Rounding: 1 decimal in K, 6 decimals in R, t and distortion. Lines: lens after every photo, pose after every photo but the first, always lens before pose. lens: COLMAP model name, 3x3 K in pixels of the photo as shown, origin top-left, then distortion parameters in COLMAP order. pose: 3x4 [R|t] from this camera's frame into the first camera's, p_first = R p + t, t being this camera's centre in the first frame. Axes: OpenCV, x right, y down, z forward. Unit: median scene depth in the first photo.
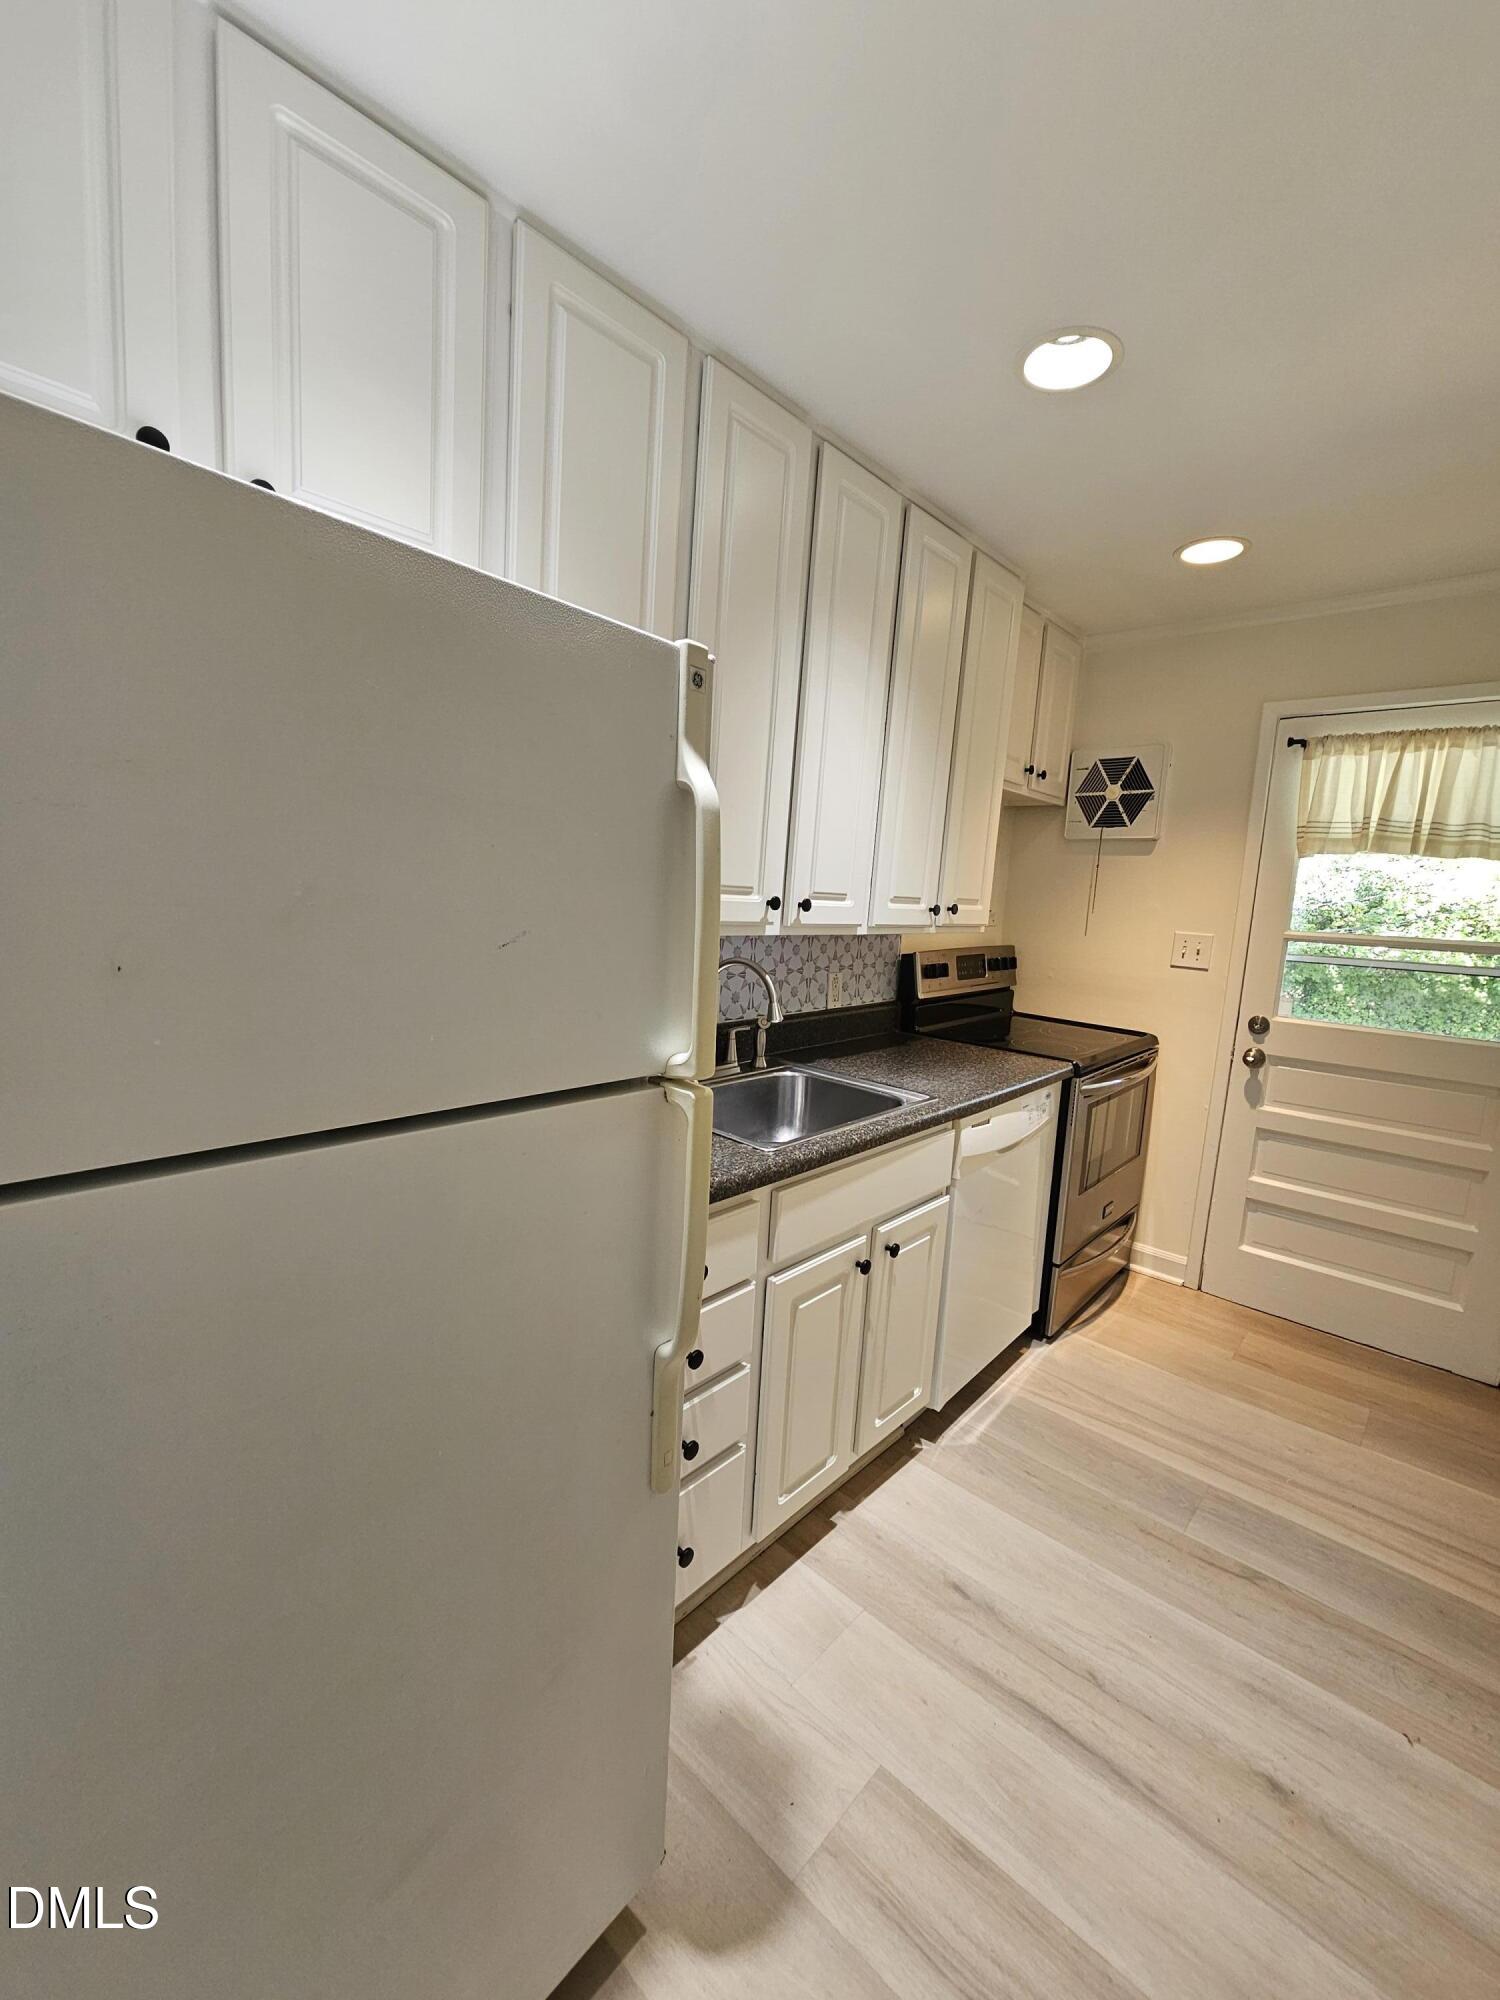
lens RADIAL K [[819.6, 0, 748.9], [0, 819.6, 998.7], [0, 0, 1]] dist [0.000034, -0.001313]
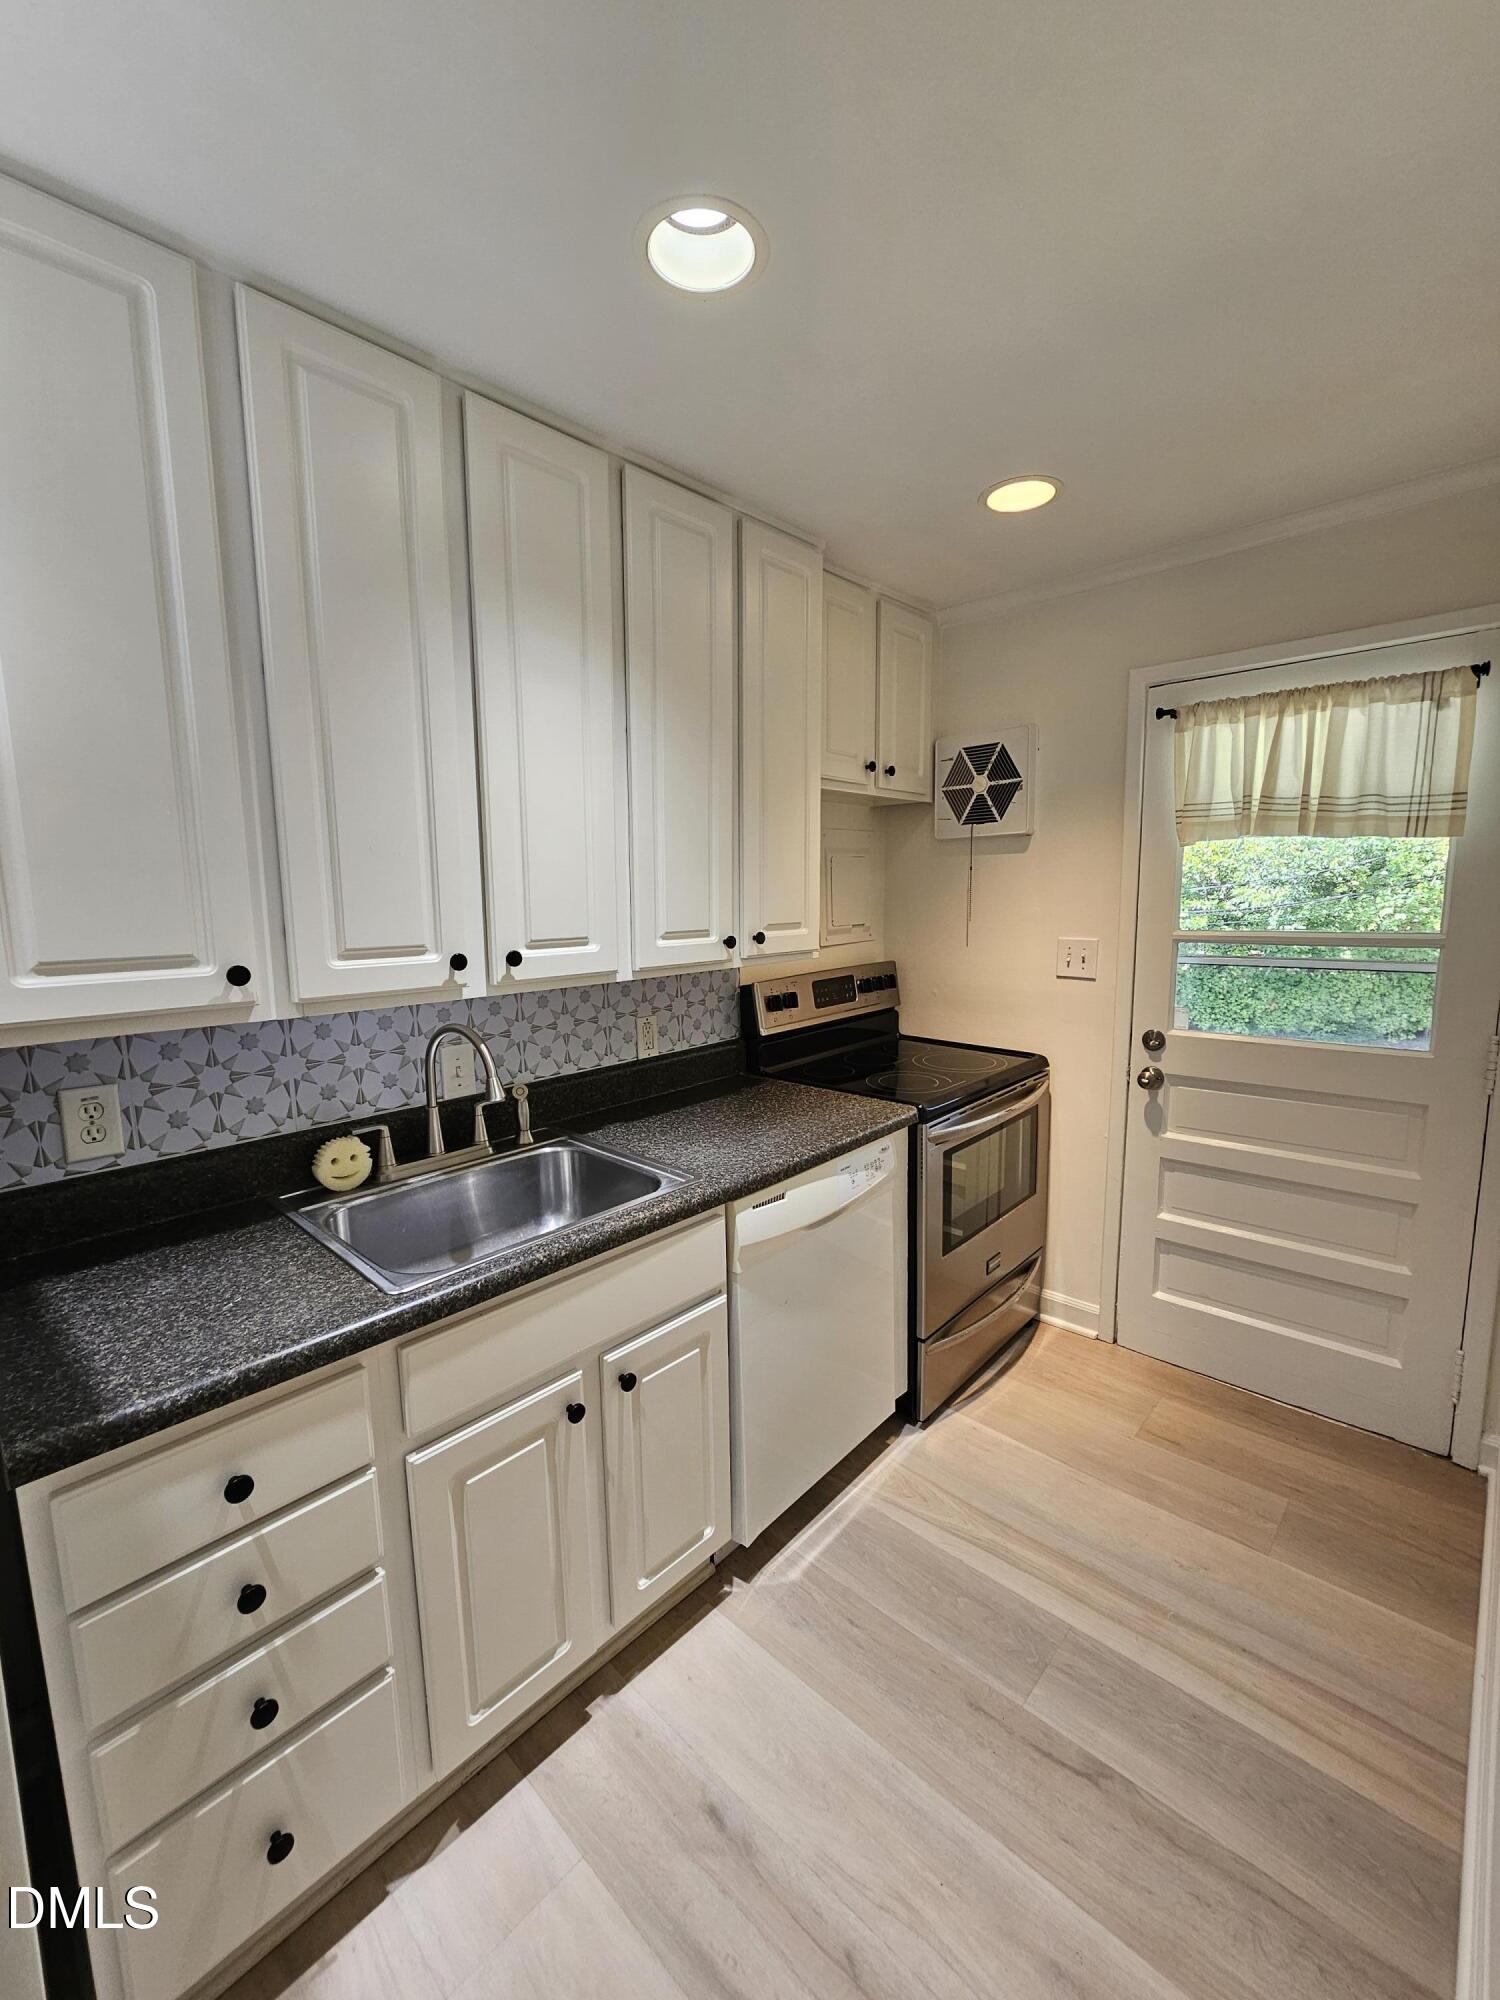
lens RADIAL K [[819.6, 0, 742.0], [0, 819.6, 999.0], [0, 0, 1]] dist [0.000034, -0.001313]
pose [[0.997574, -0.066673, -0.020035, 0.259734], [0.066582, 0.997768, -0.005183, -0.045065], [0.020335, 0.003837, 0.999786, 0.152783]]
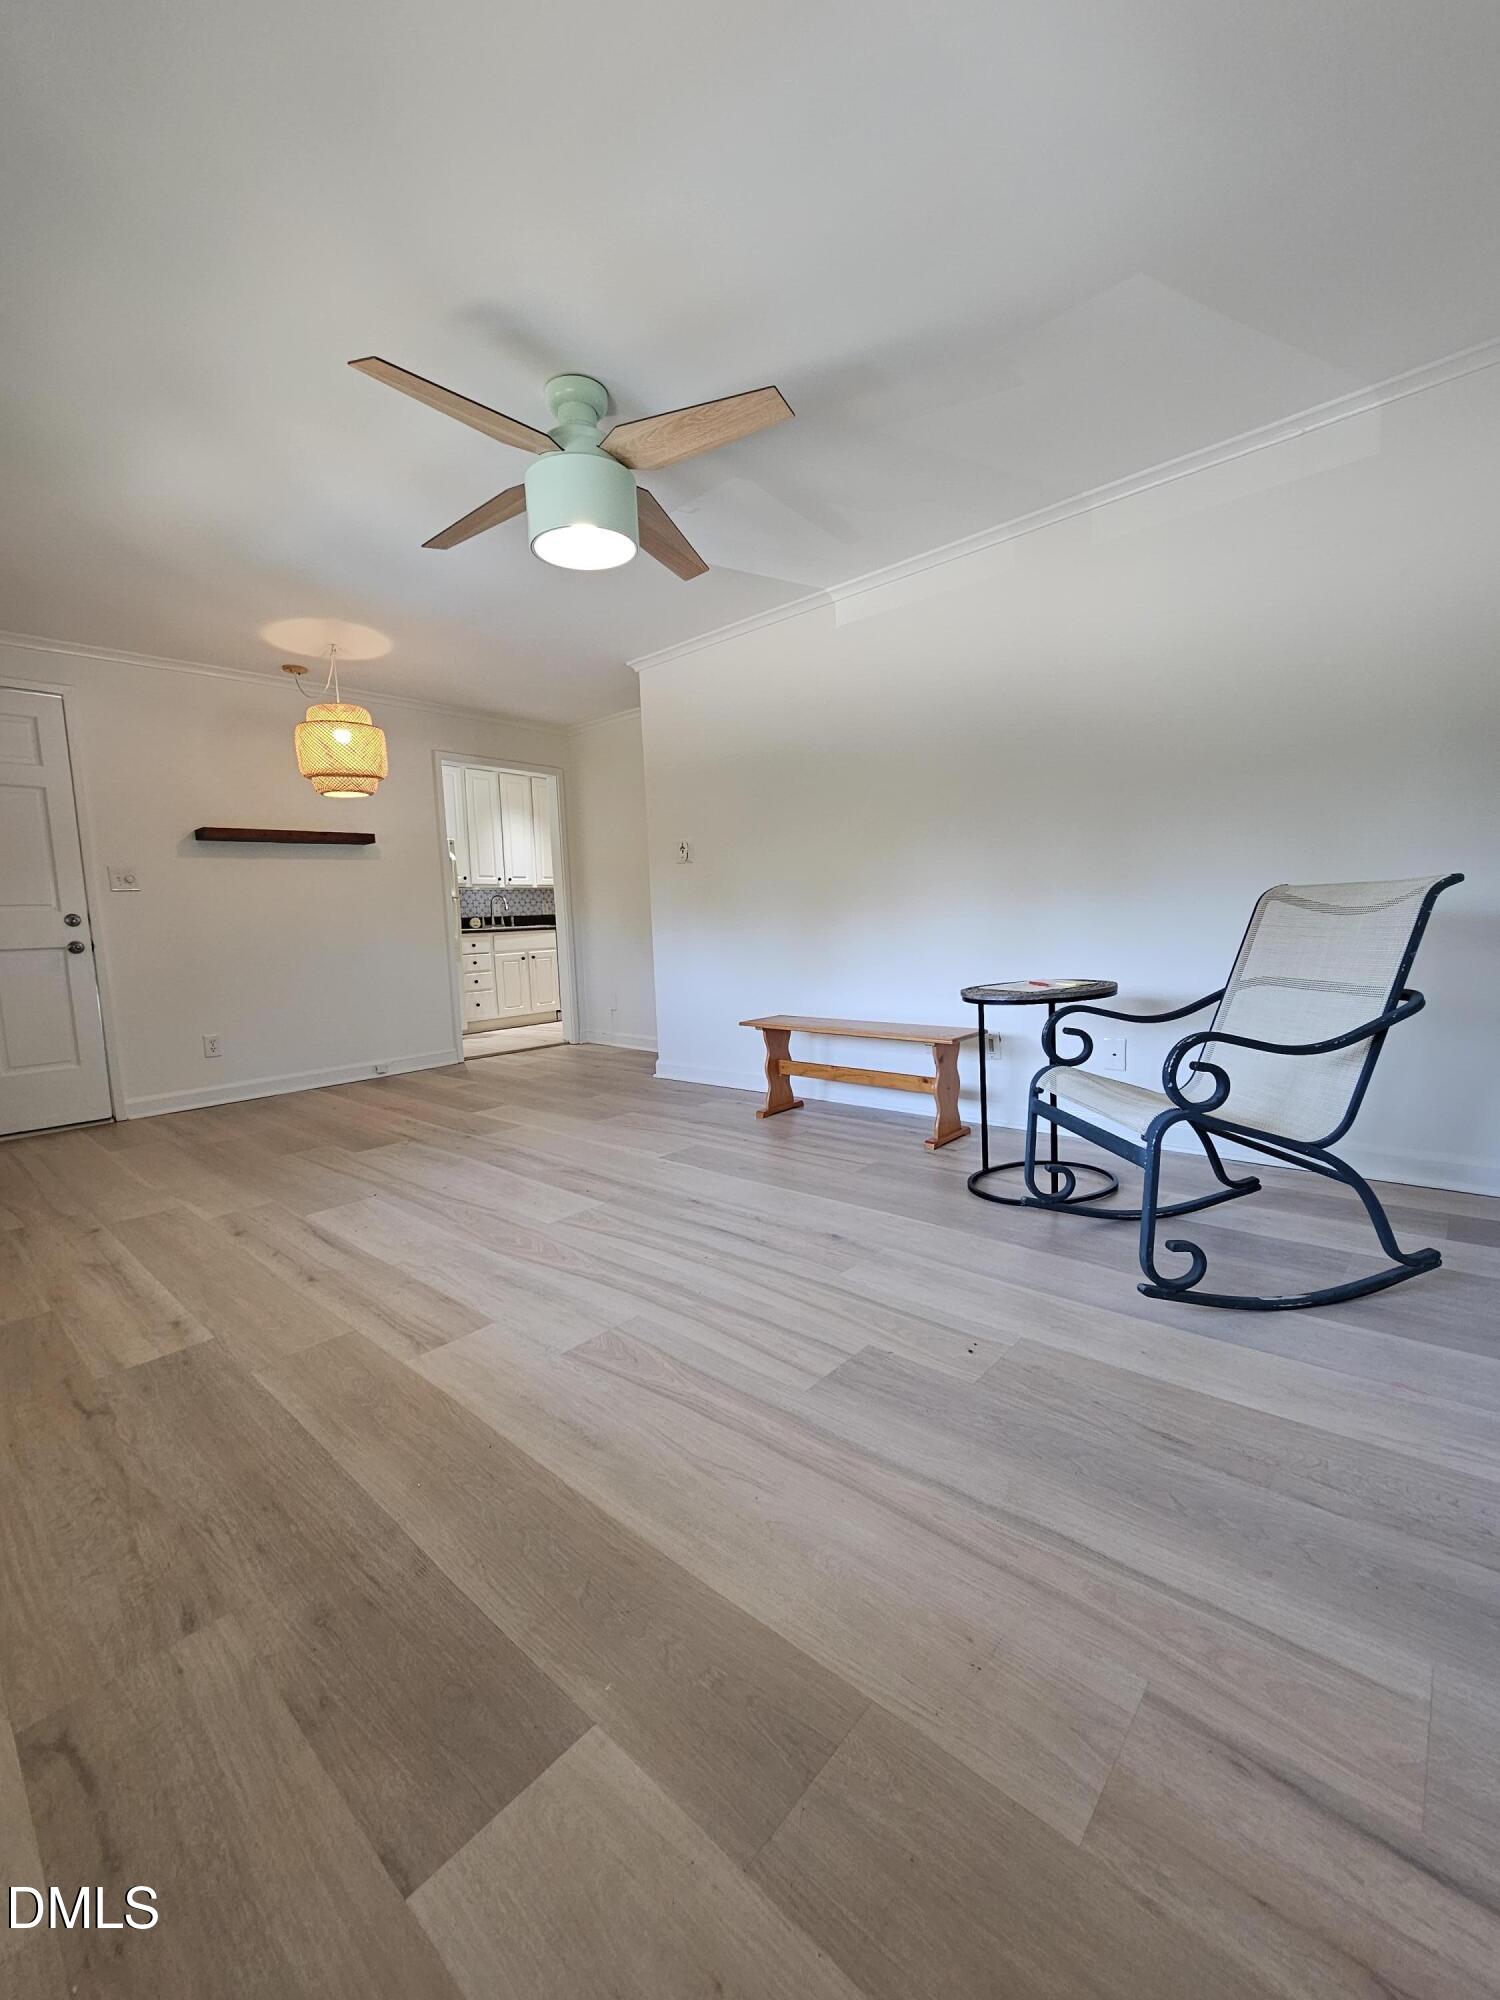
lens RADIAL K [[819.6, 0, 747.2], [0, 819.6, 1003.8], [0, 0, 1]] dist [0.000034, -0.001313]
pose [[0.995952, -0.088528, 0.015566, 0.941822], [0.088925, 0.995673, -0.026987, 0.598703], [-0.013110, 0.028262, 0.999515, -2.573116]]
